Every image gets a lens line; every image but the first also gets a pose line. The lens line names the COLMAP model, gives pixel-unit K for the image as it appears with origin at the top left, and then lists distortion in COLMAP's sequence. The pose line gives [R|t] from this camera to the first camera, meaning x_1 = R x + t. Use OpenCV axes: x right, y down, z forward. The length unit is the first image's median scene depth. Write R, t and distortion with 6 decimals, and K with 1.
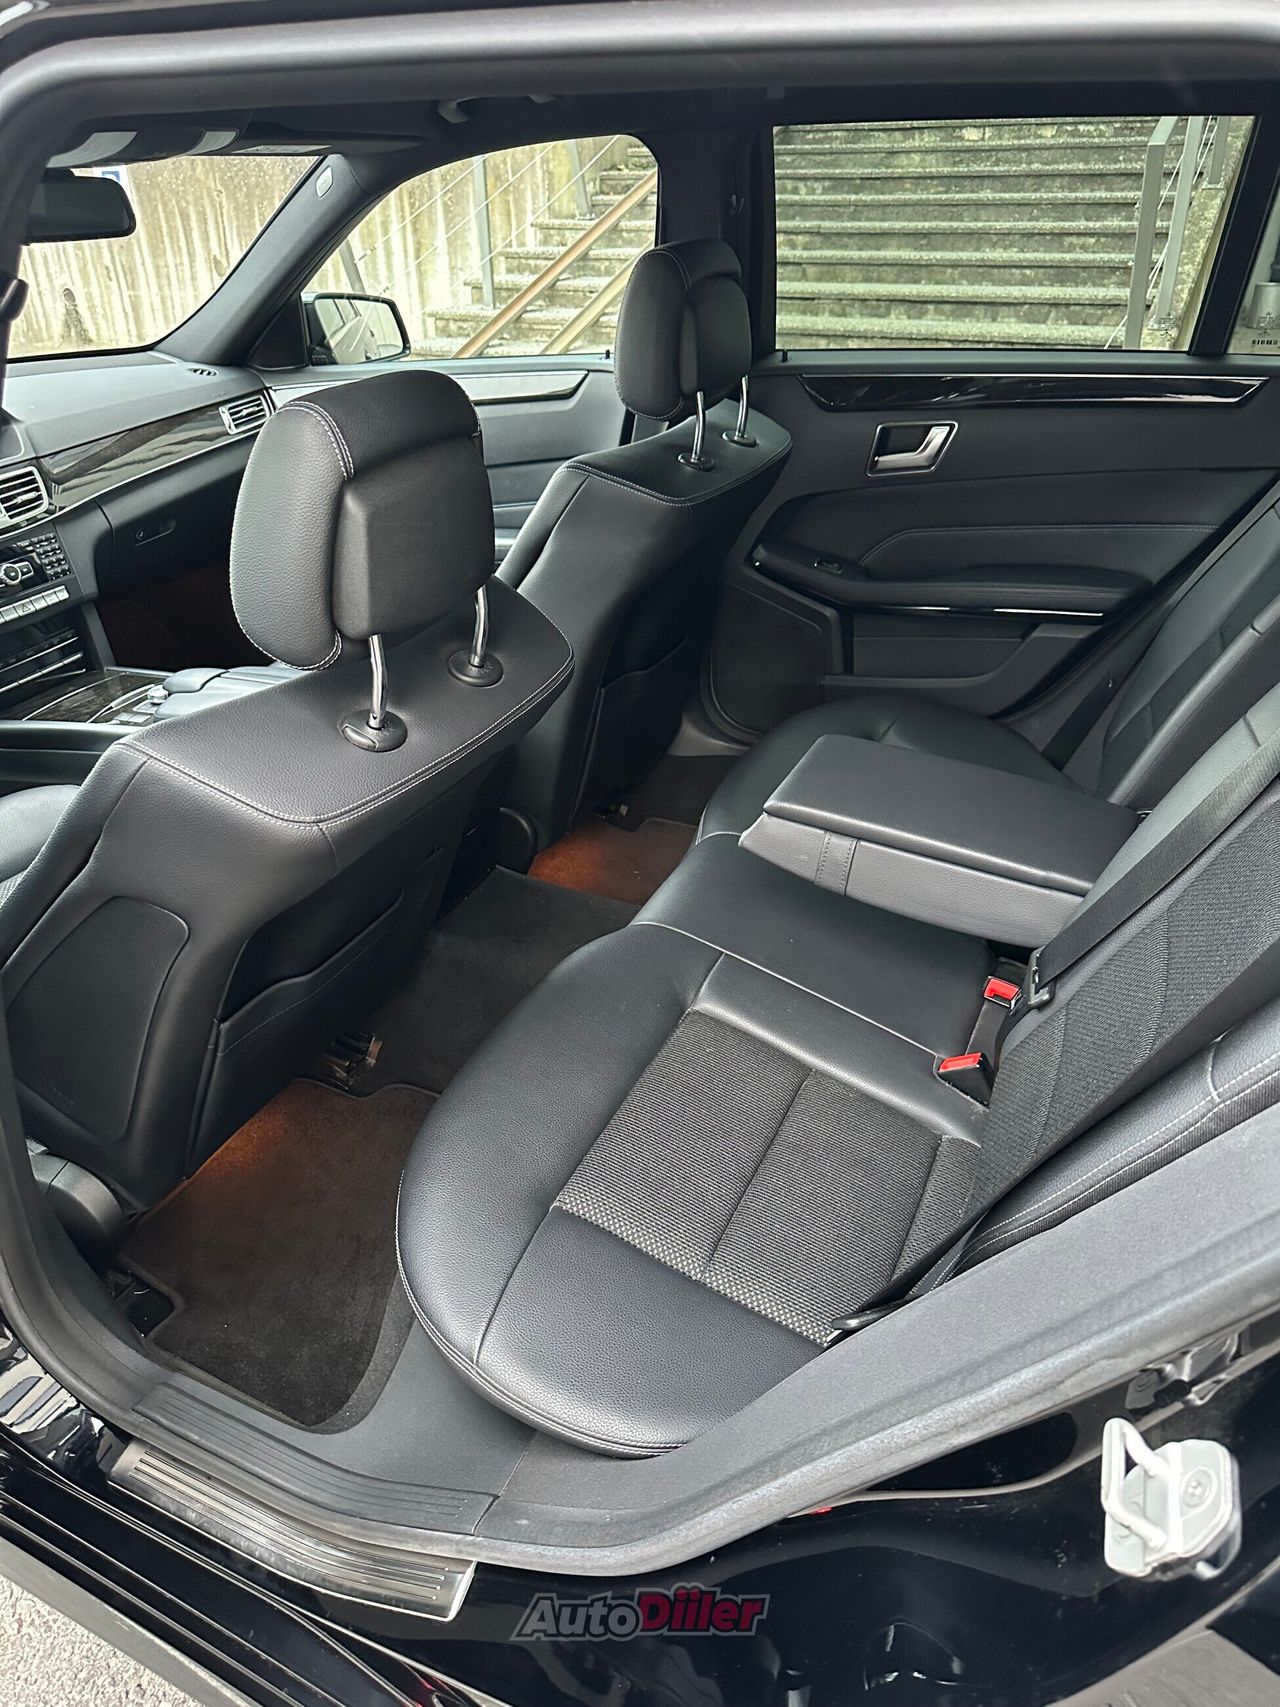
lens RADIAL K [[1191.5, 0, 643.1], [0, 1191.5, 842.0], [0, 0, 1]] dist [0.025977, -0.041175]
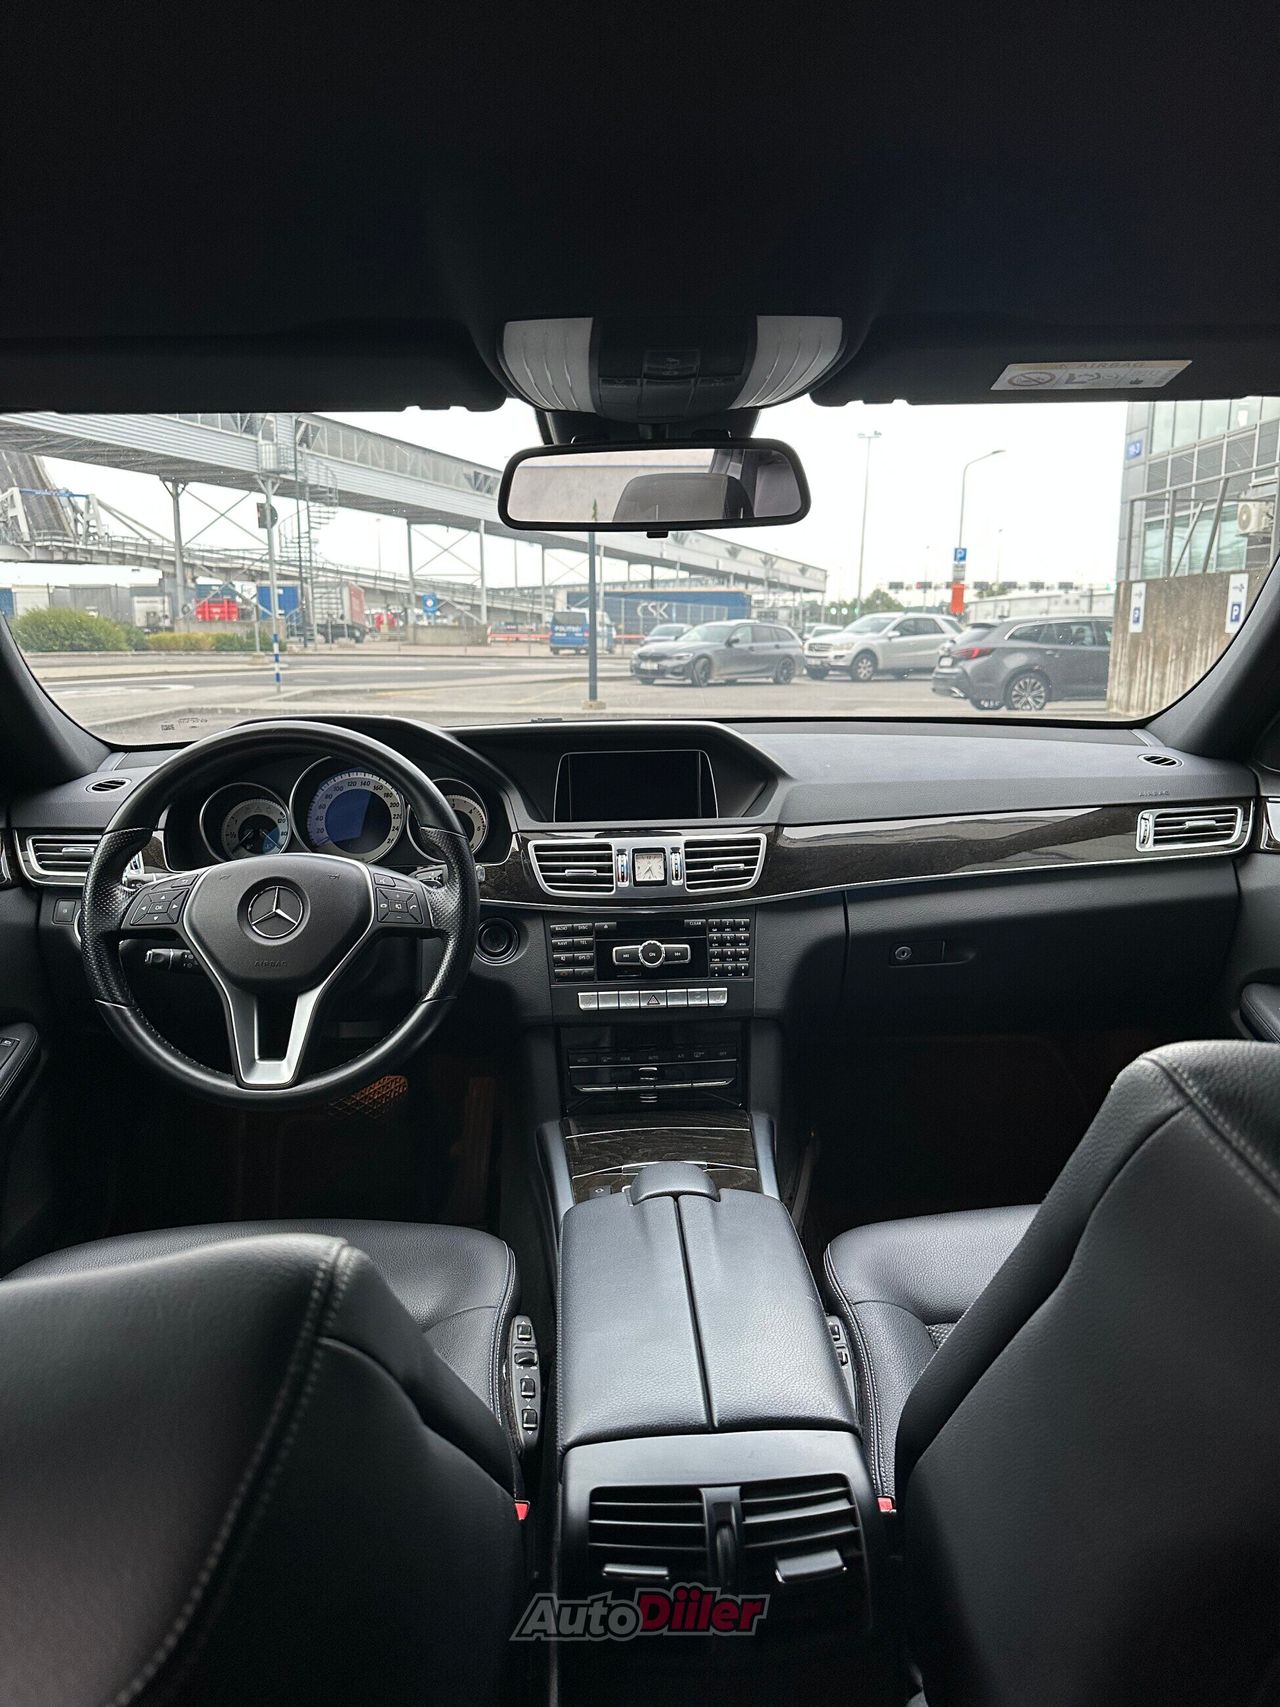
lens RADIAL K [[1191.5, 0, 627.7], [0, 1191.5, 838.5], [0, 0, 1]] dist [0.025977, -0.041175]
pose [[0.442842, 0.156326, -0.882866, 0.115134], [-0.433038, 0.899512, -0.057936, -0.228182], [0.785092, 0.407971, 0.466037, 0.578209]]
